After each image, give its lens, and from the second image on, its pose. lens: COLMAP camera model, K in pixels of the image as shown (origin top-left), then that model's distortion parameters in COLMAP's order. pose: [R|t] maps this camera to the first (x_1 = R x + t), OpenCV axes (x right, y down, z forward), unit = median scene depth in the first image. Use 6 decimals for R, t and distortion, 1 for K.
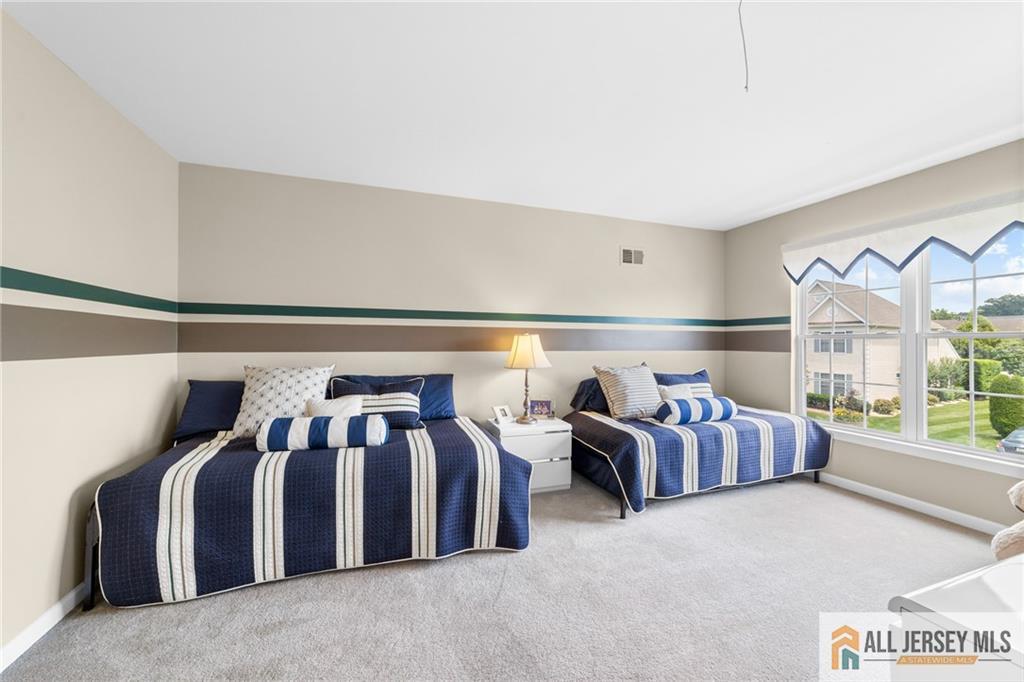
lens RADIAL K [[399.0, 0, 502.3], [0, 399.0, 340.1], [0, 0, 1]] dist [-0.003503, 0.002932]
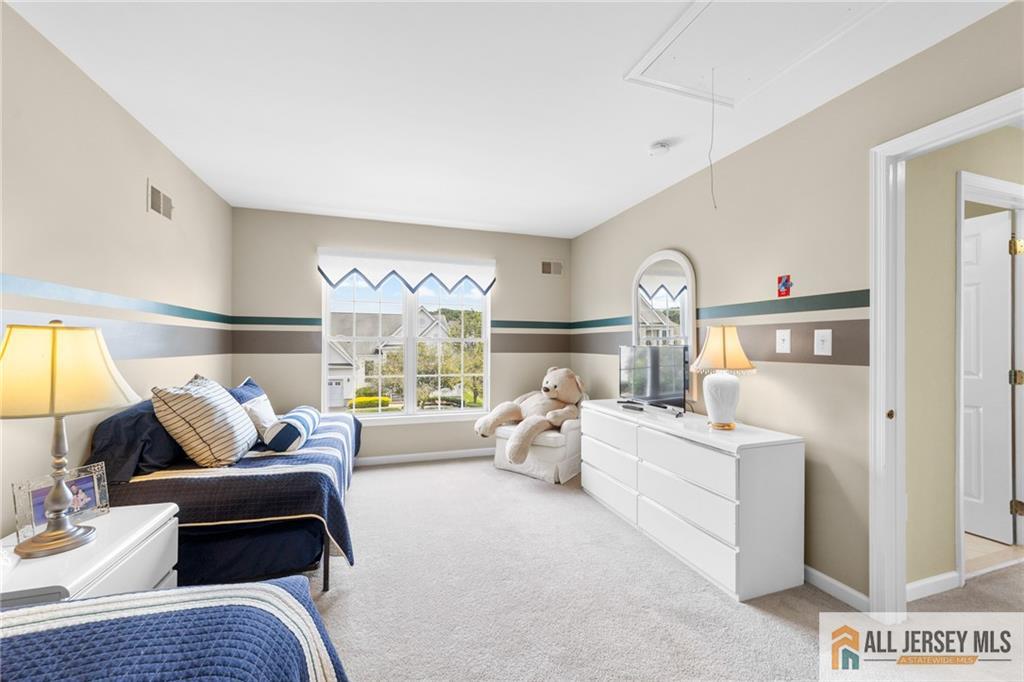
lens RADIAL K [[399.0, 0, 506.4], [0, 399.0, 342.2], [0, 0, 1]] dist [-0.003503, 0.002932]
pose [[0.046236, 0.005740, 0.998914, -0.296453], [-0.004486, 0.999975, -0.005539, 0.005413], [-0.998920, -0.004225, 0.046260, 0.508136]]
